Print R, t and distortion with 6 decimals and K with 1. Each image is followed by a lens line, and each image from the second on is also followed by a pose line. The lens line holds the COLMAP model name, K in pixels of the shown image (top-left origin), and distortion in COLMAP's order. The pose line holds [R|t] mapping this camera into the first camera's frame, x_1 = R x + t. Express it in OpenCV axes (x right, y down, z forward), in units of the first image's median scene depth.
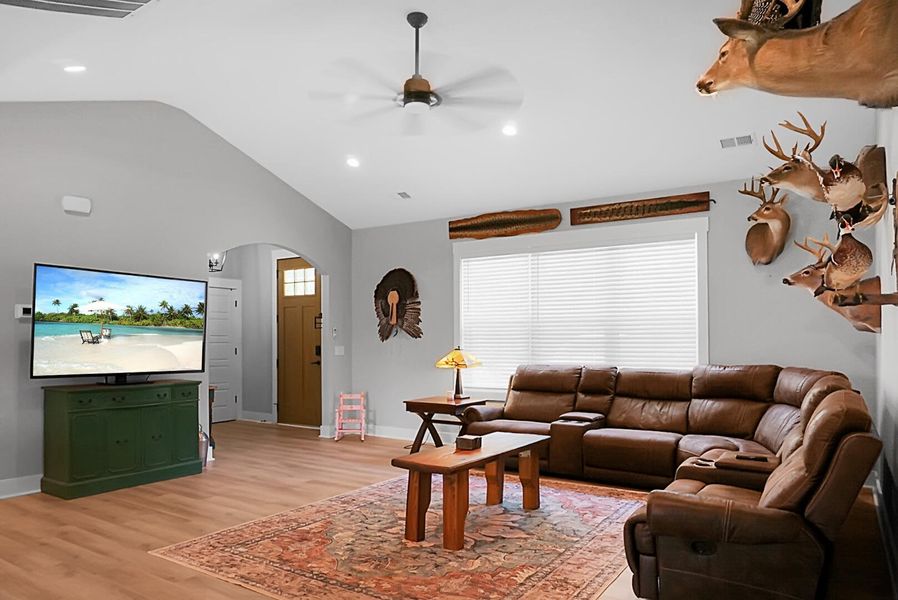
lens RADIAL K [[607.2, 0, 450.5], [0, 607.2, 329.0], [0, 0, 1]] dist [-0.045056, 0.022480]
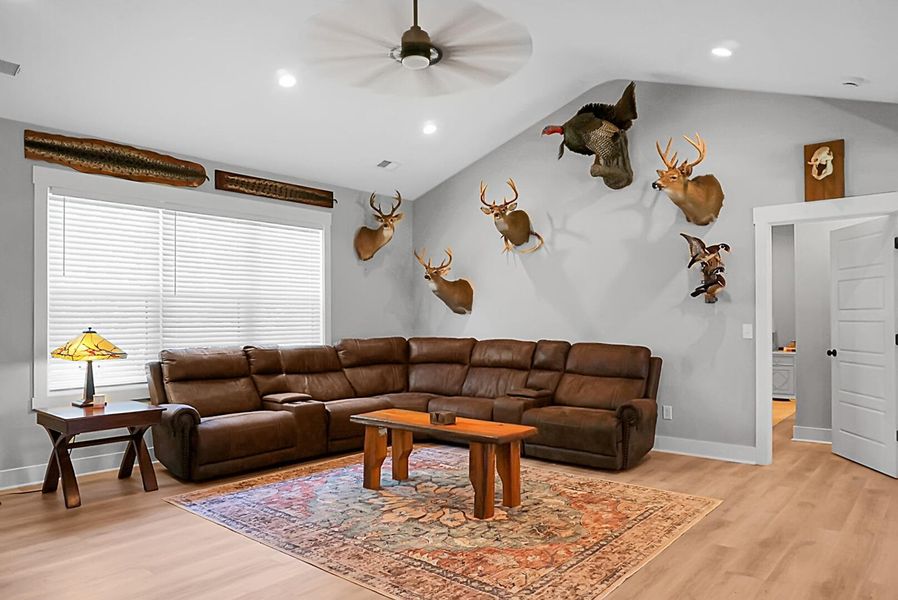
lens RADIAL K [[607.2, 0, 448.3], [0, 607.2, 304.0], [0, 0, 1]] dist [-0.045056, 0.022480]
pose [[0.125345, 0.025317, 0.991790, -0.888439], [-0.010408, 0.999653, -0.024202, 0.020720], [-0.992059, -0.007289, 0.125565, 0.786815]]
